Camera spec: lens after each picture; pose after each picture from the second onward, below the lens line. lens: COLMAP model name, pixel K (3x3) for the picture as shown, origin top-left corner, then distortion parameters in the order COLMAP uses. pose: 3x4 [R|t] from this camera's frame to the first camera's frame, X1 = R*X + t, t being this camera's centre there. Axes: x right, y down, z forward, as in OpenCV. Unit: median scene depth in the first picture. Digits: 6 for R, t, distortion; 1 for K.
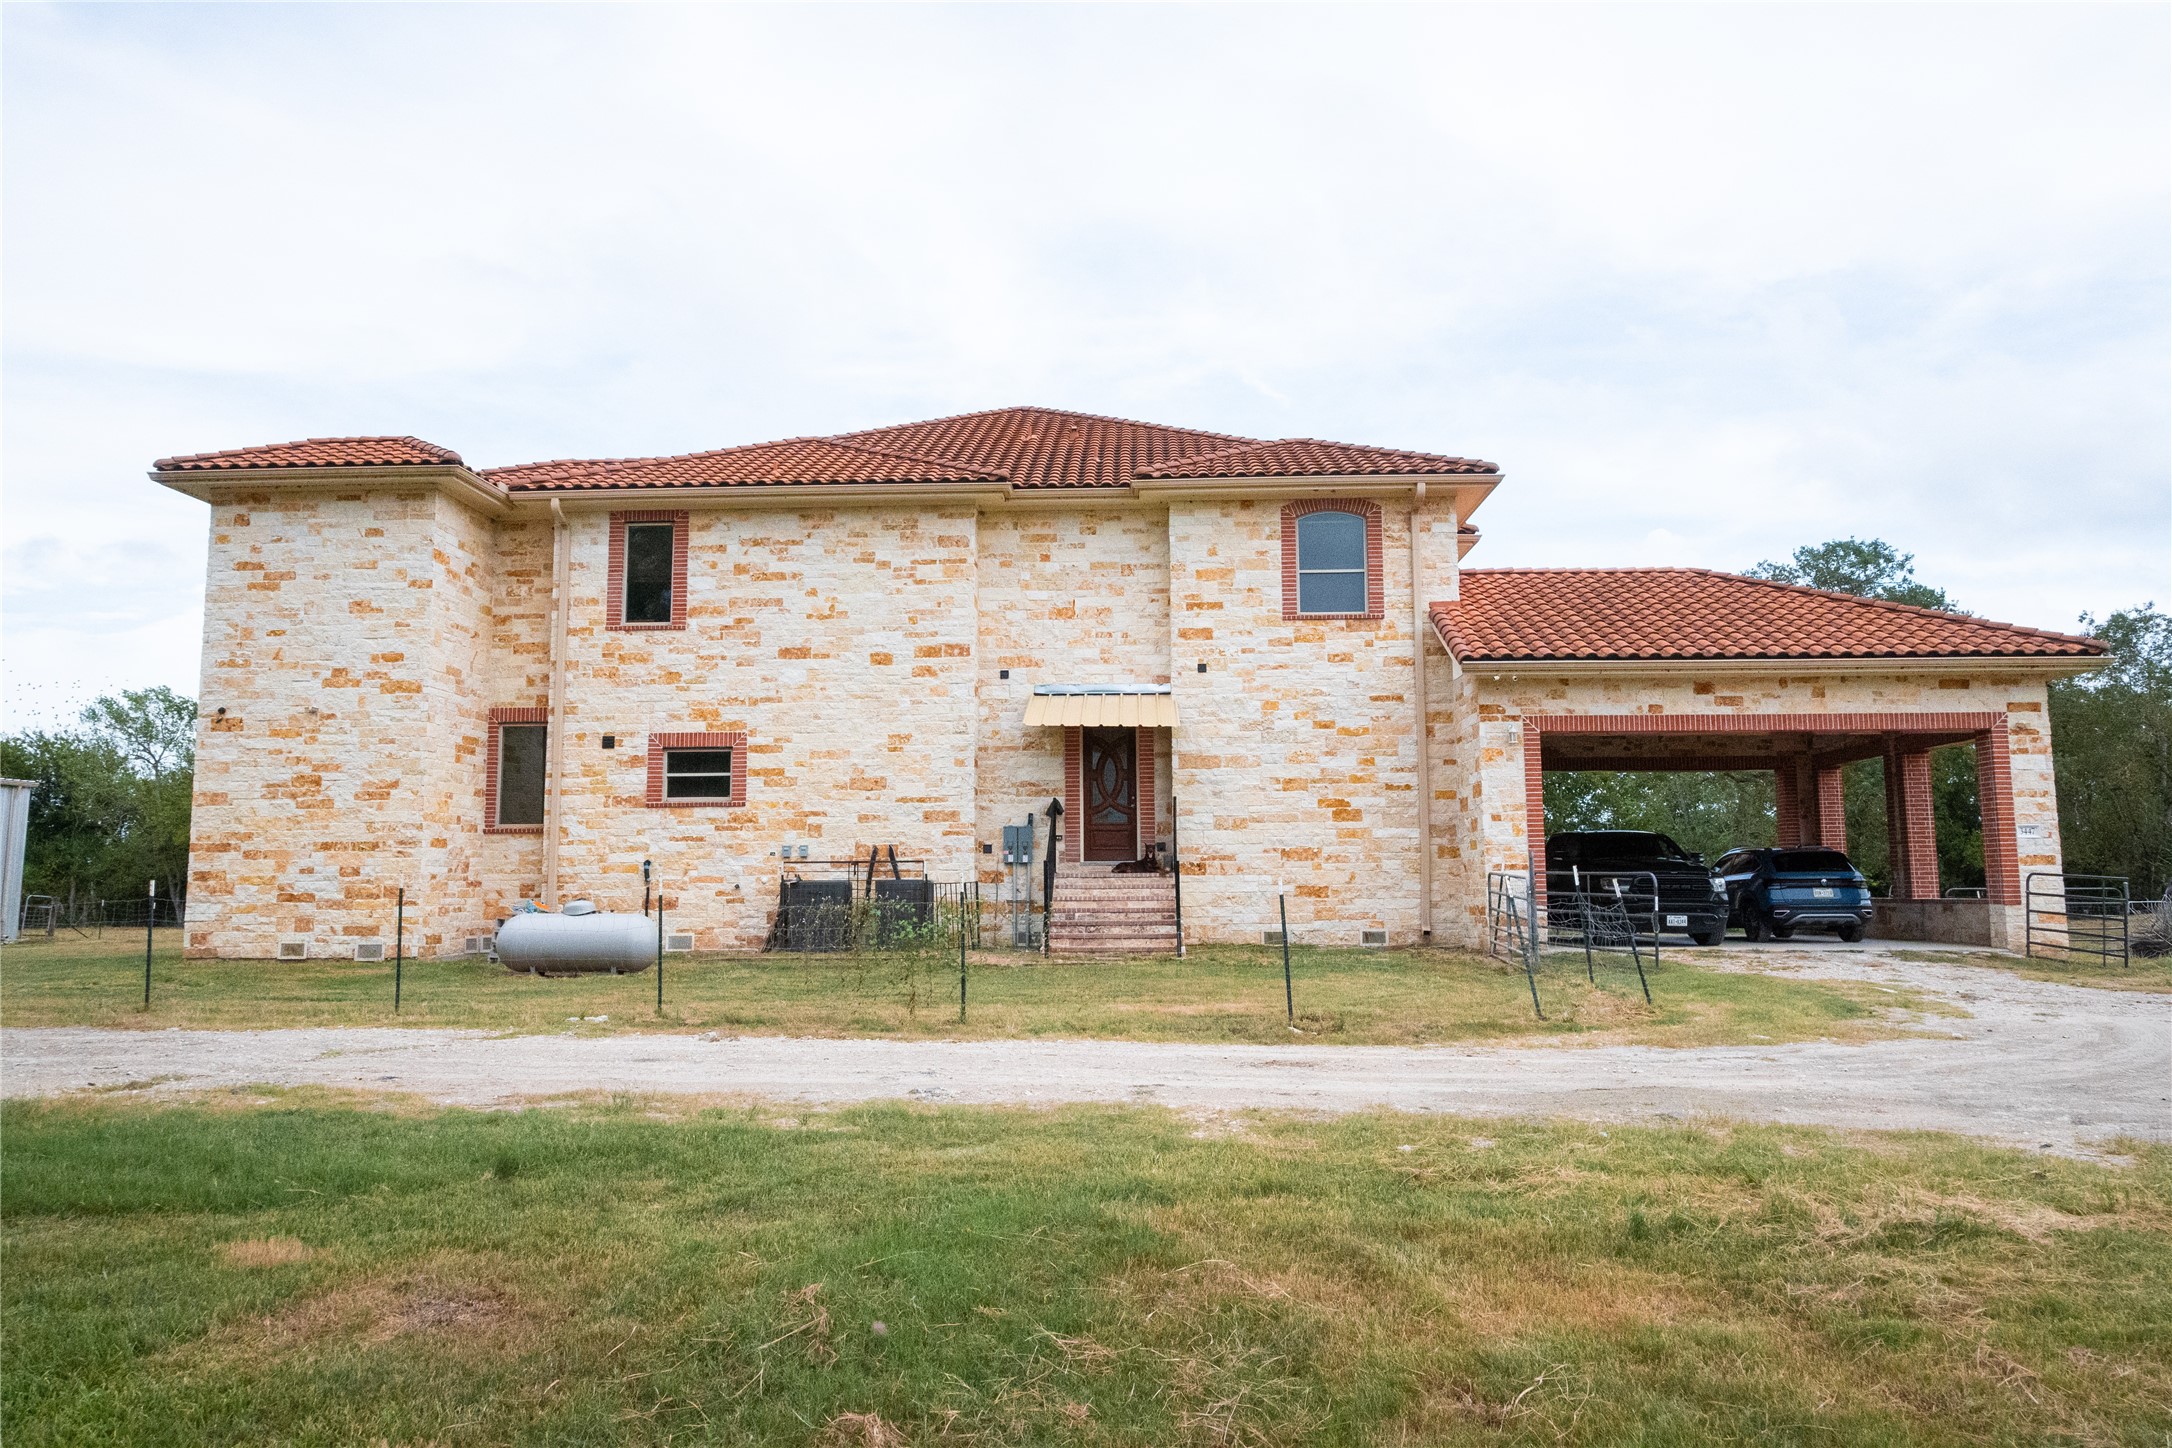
lens RADIAL K [[1503.0, 0, 1086.0], [0, 1503.0, 724.0], [0, 0, 1]] dist [0.010225, 0.003437]
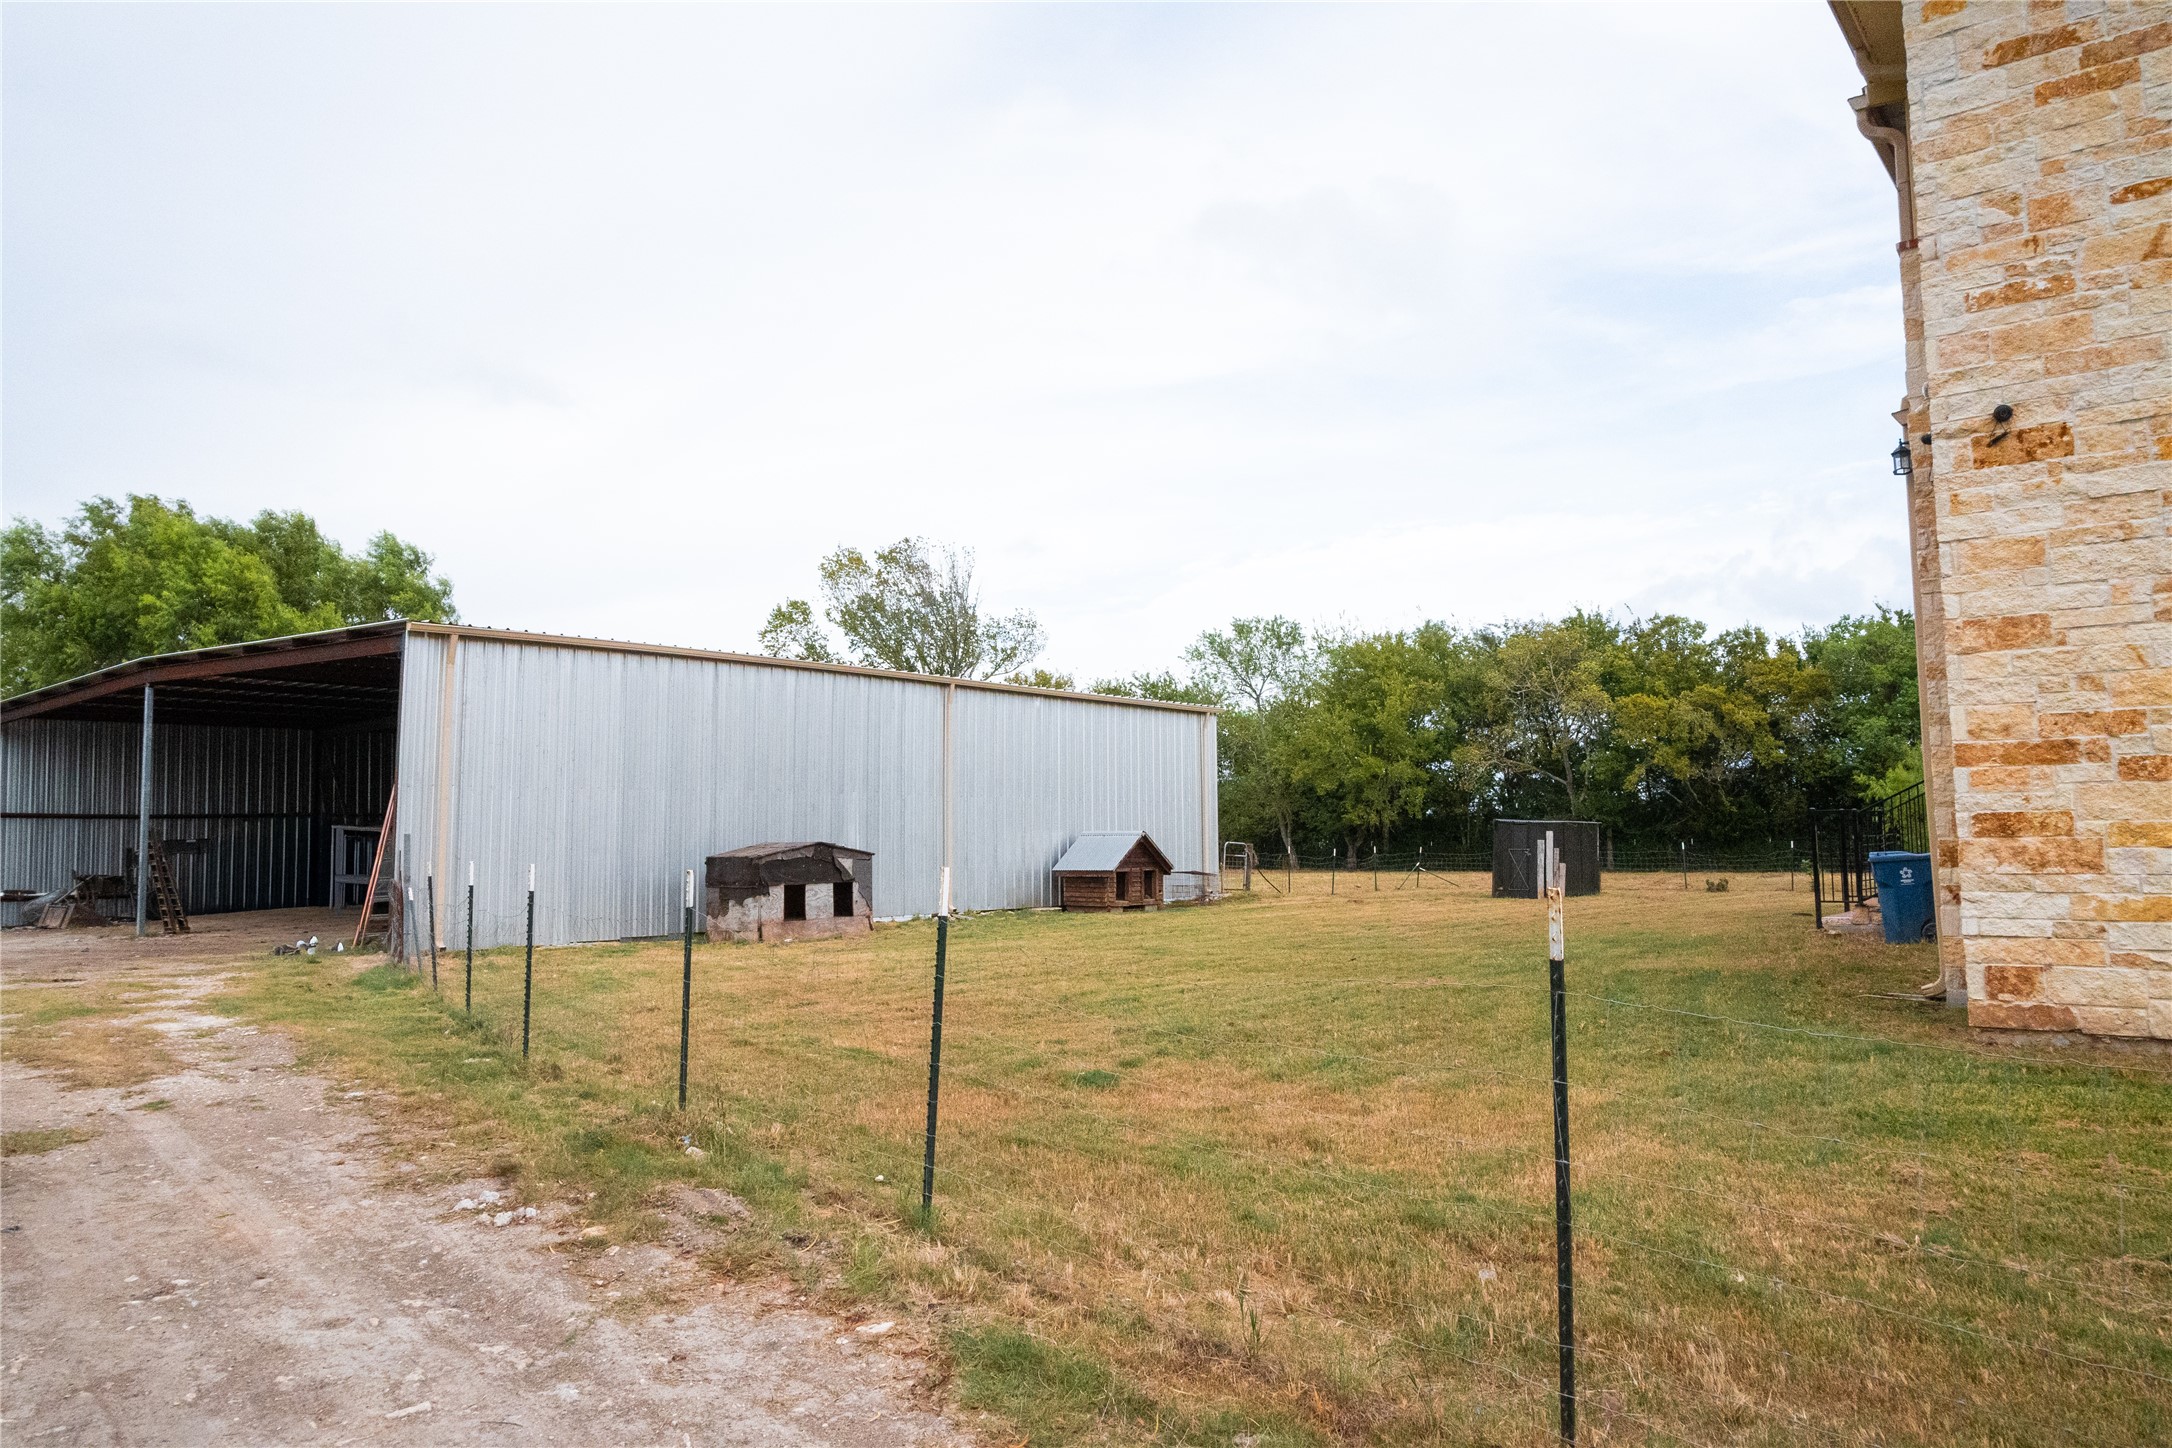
lens RADIAL K [[1503.0, 0, 1086.0], [0, 1503.0, 724.0], [0, 0, 1]] dist [0.010225, 0.003437]
pose [[0.819578, -0.049434, -0.570831, -0.546974], [0.075549, 0.996896, 0.022138, 0.046139], [0.567965, -0.061270, 0.820769, 0.526669]]
